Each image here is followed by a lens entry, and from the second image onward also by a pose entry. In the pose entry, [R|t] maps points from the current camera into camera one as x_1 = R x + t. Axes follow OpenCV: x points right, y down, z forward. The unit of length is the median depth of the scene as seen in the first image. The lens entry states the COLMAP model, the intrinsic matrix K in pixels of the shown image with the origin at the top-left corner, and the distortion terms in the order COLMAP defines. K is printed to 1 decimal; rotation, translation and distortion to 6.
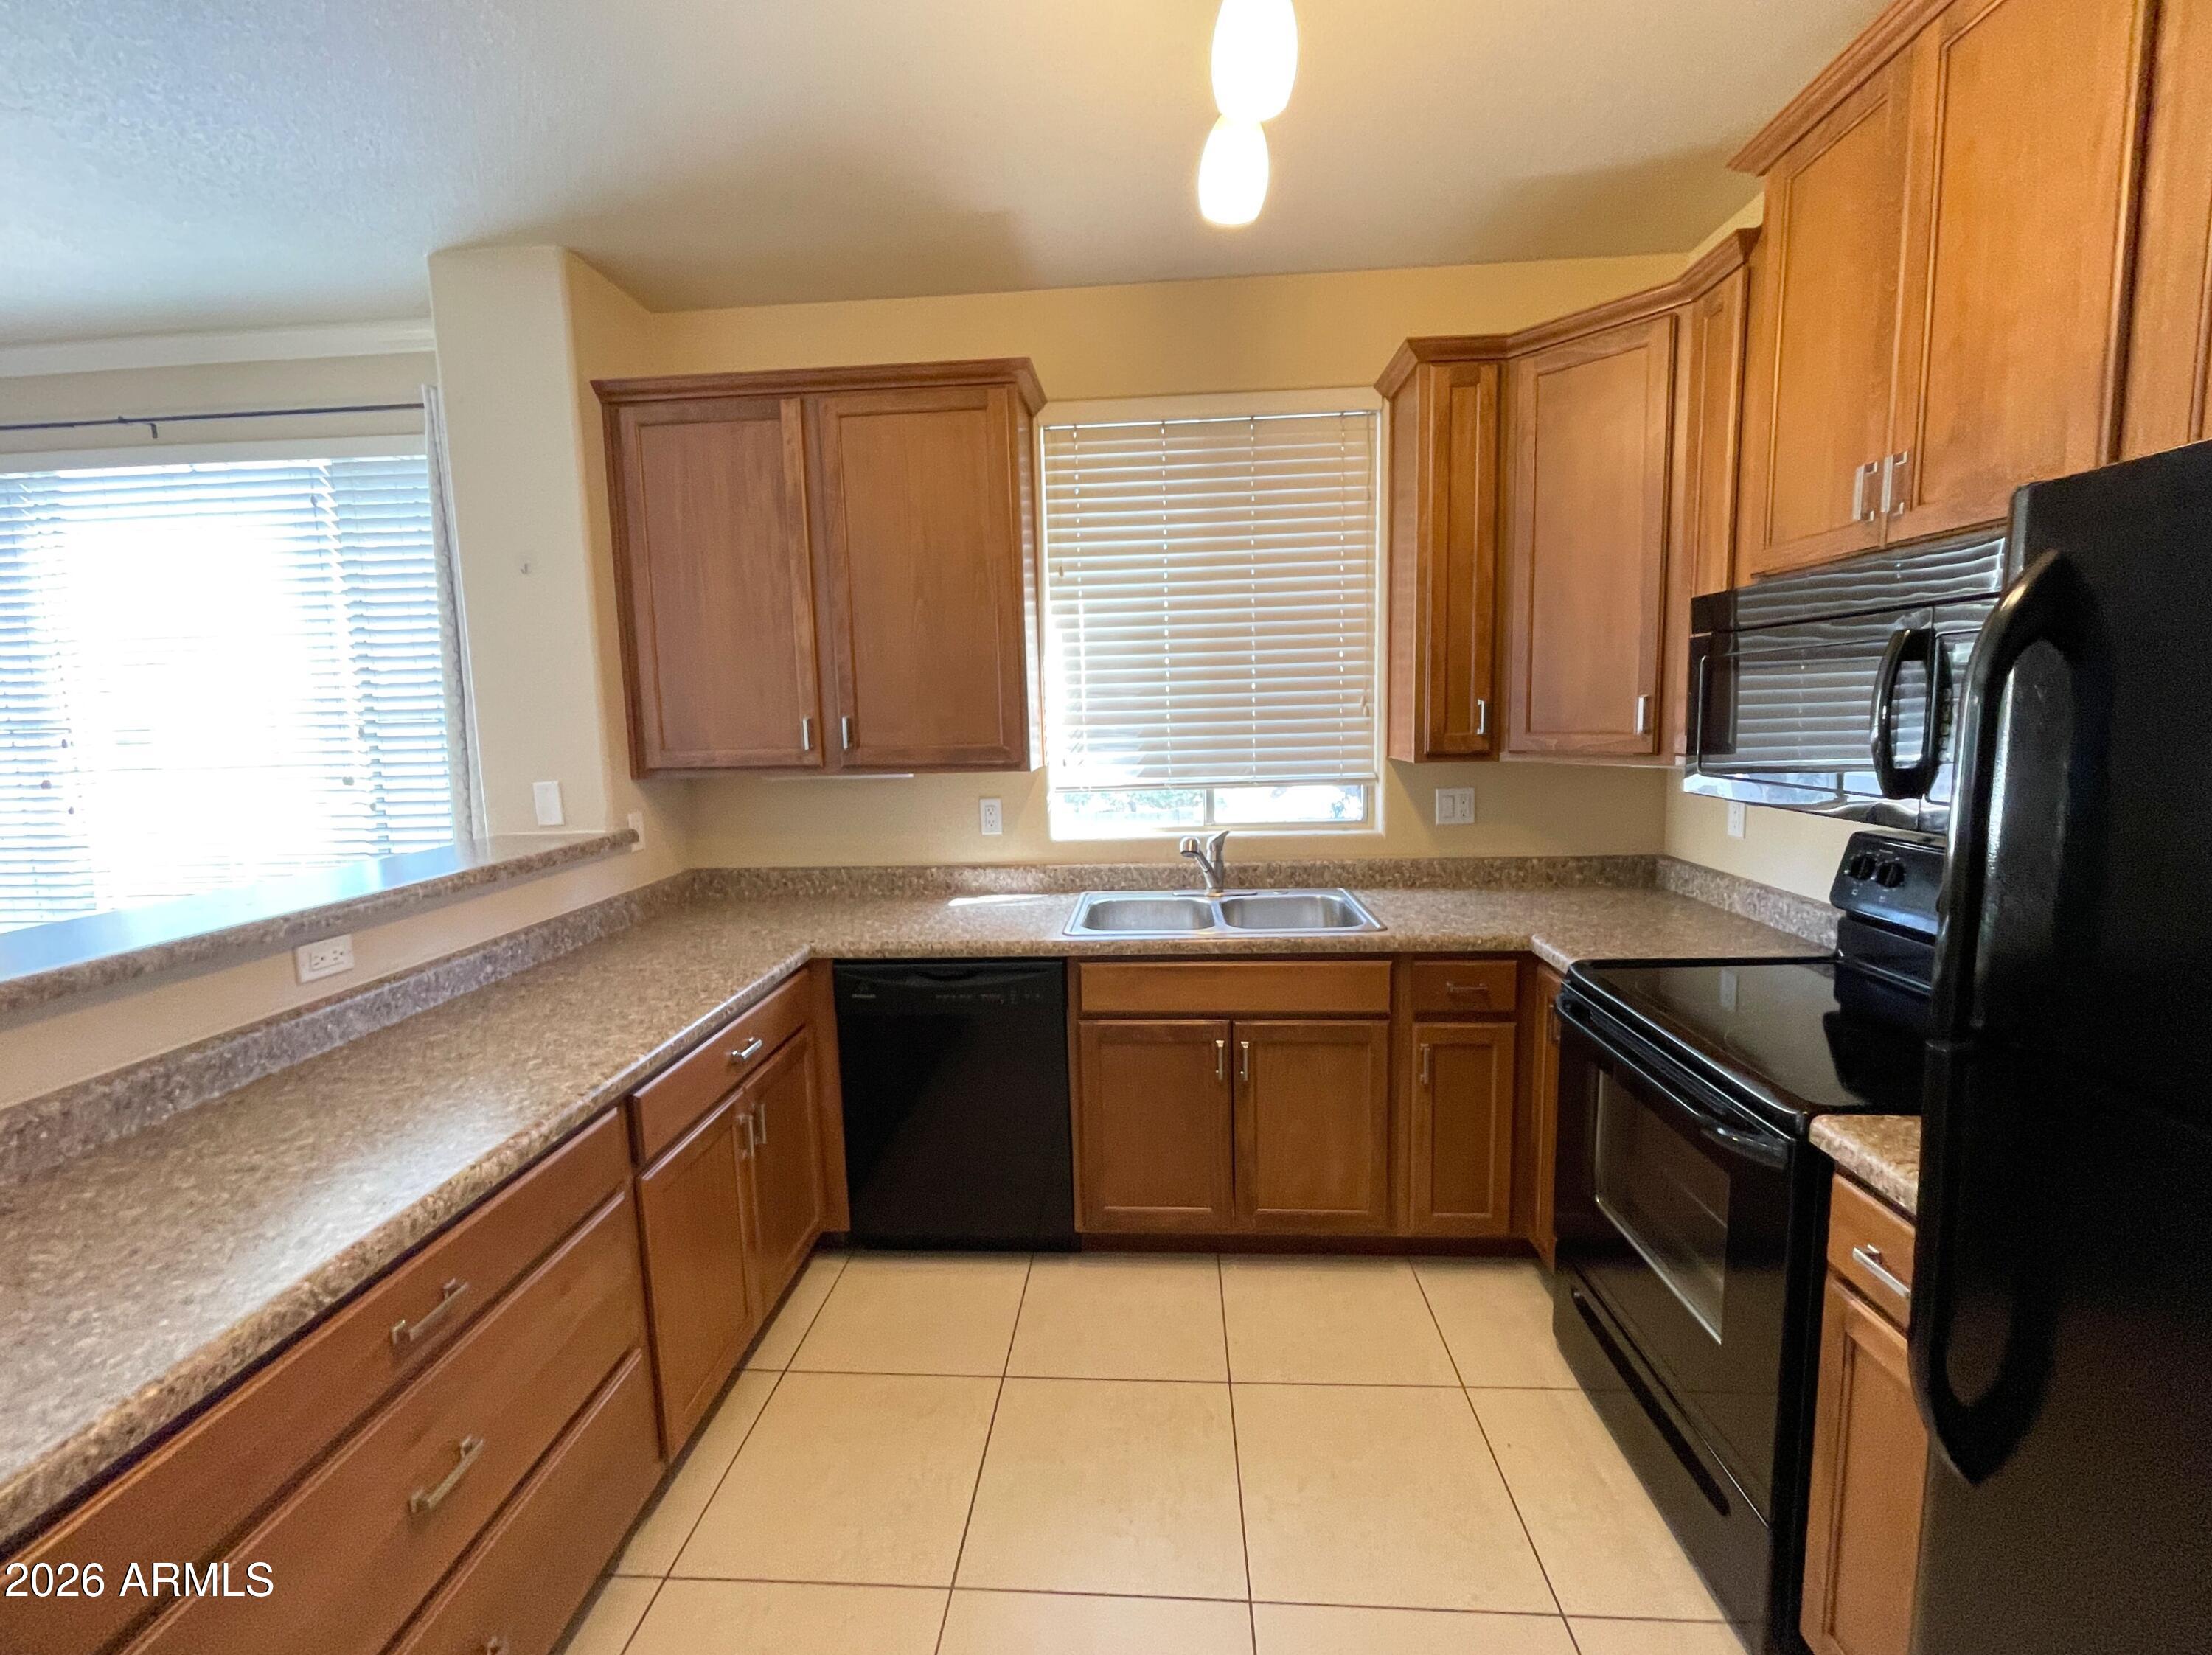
lens RADIAL K [[937.5, 0, 1104.7], [0, 937.5, 823.0], [0, 0, 1]] dist [-0.003793, -0.000683]
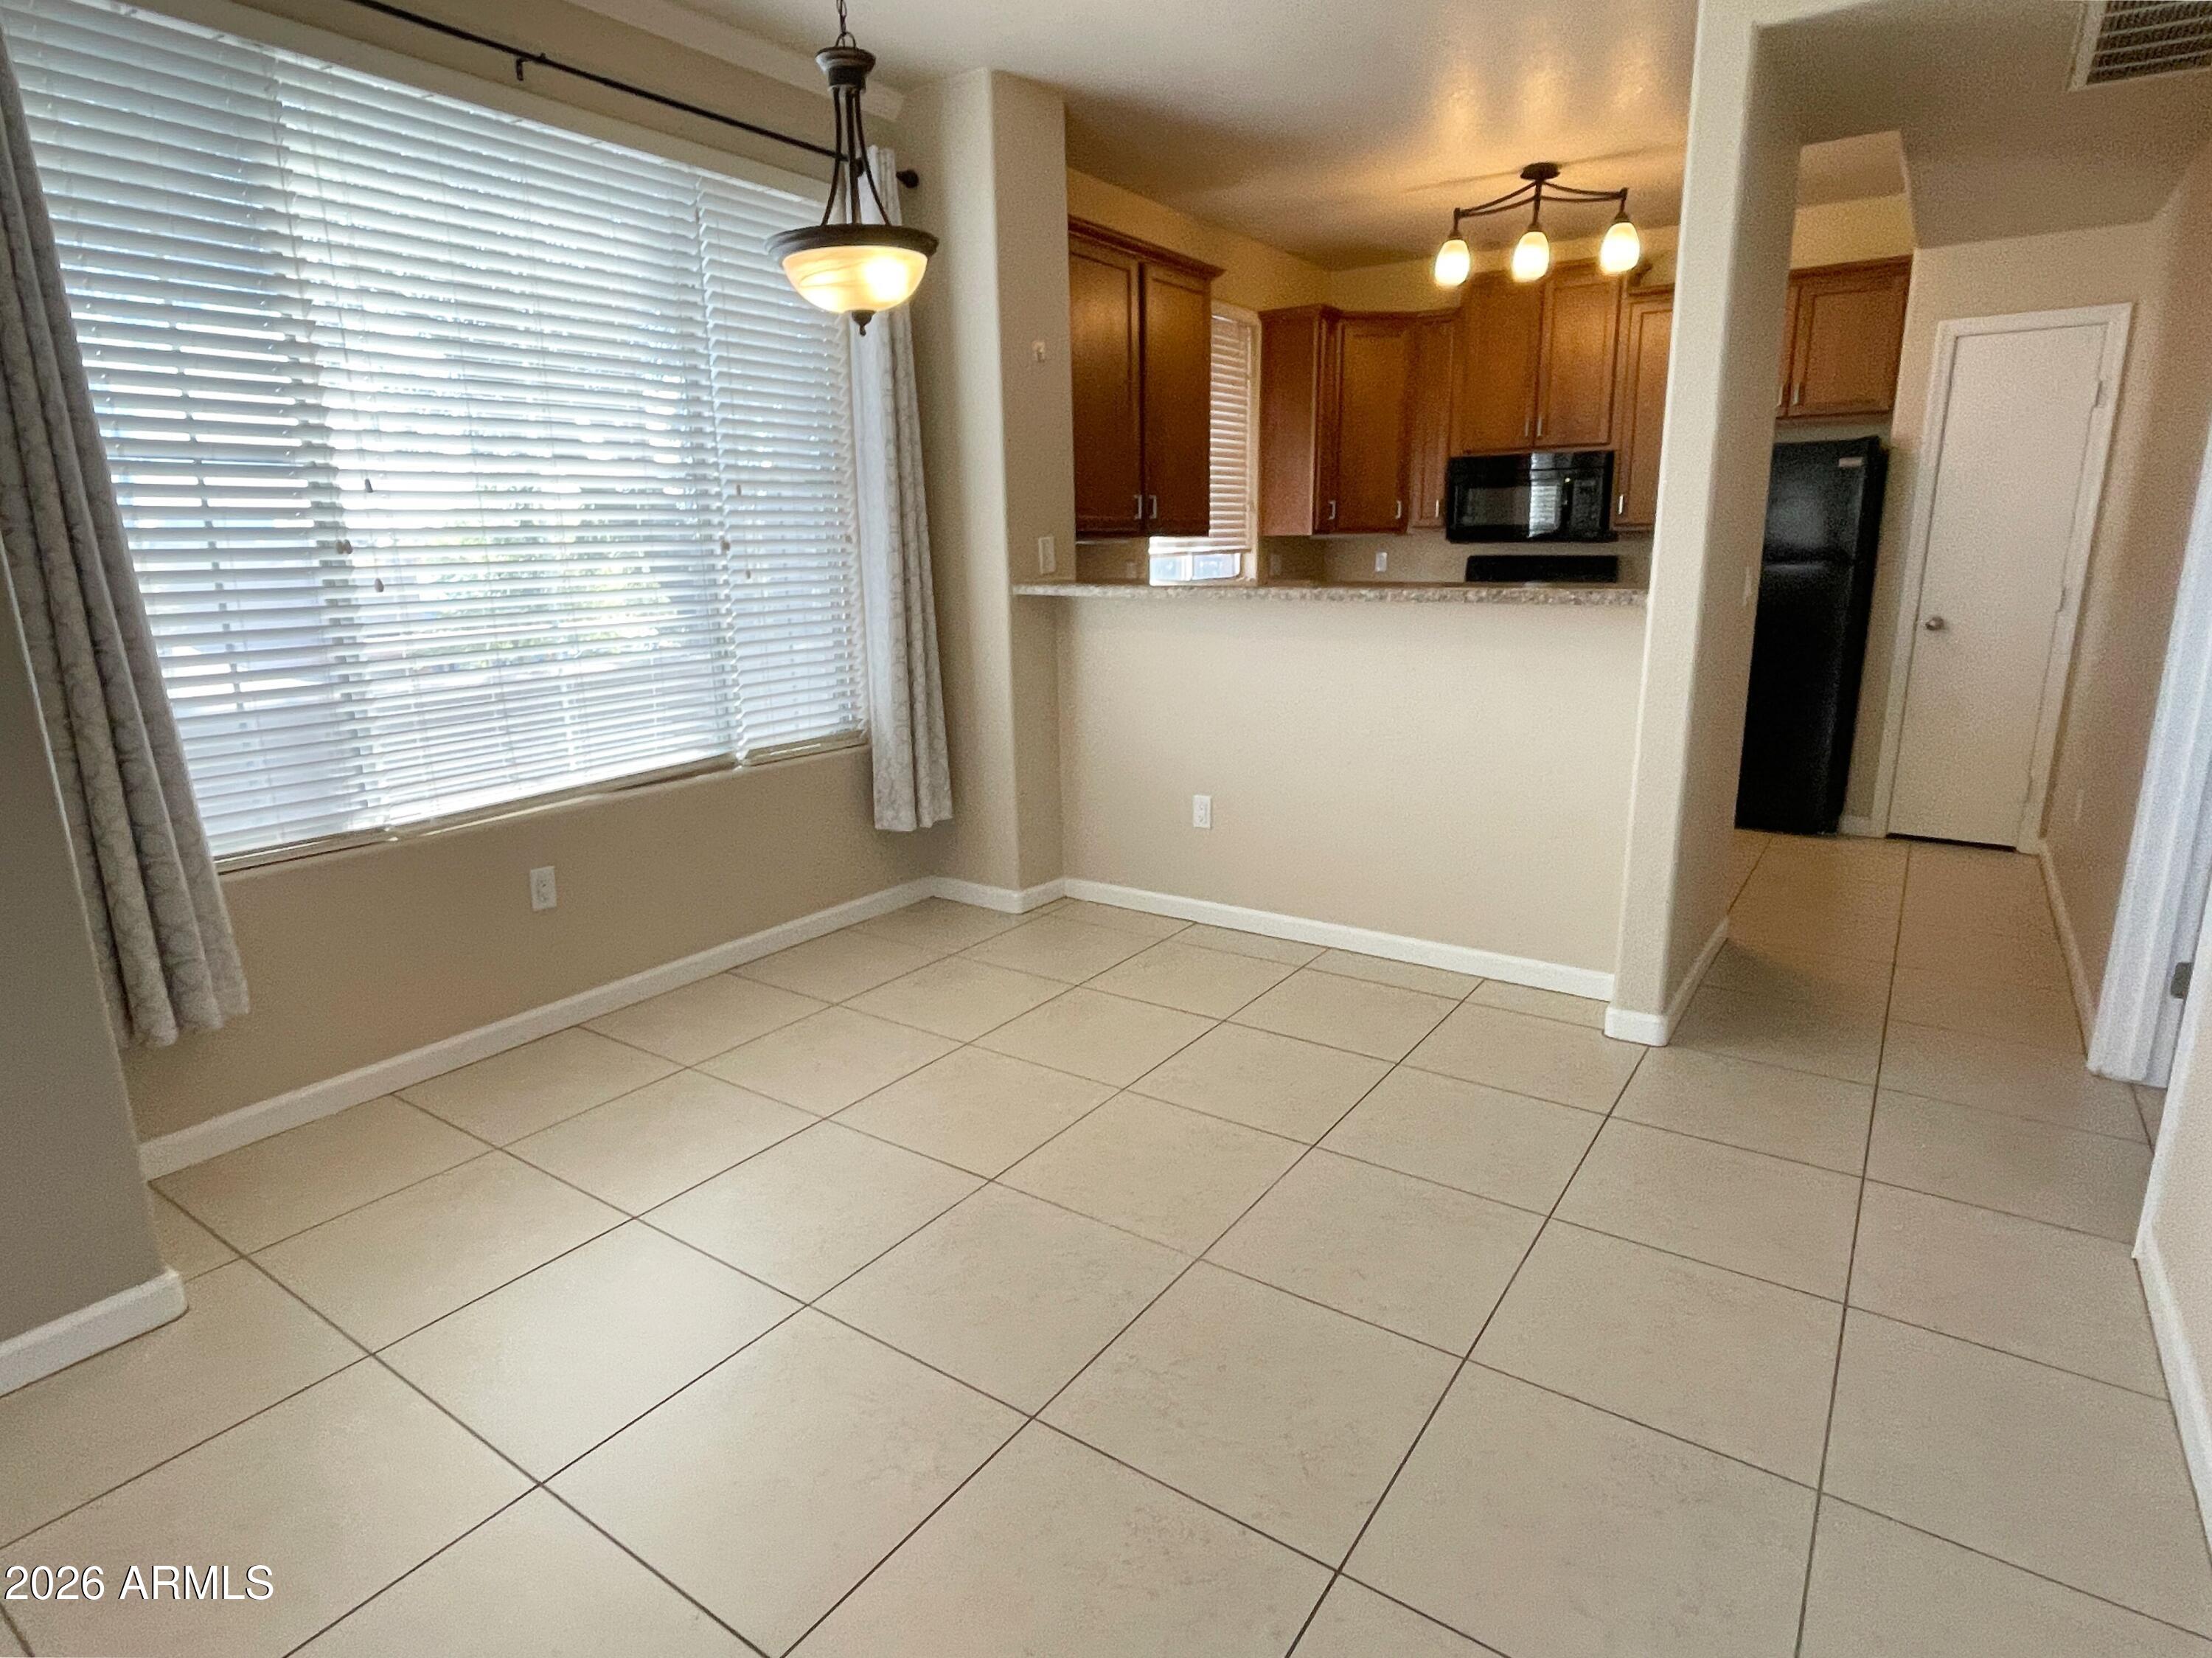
lens RADIAL K [[1220.8, 0, 1115.4], [0, 1220.8, 828.6], [0, 0, 1]] dist [-0.001951, -0.003764]
pose [[0.502829, -0.184327, 0.844504, -2.015445], [0.100922, 0.982836, 0.154430, 0.096535], [-0.858474, 0.007578, 0.512801, 0.093436]]
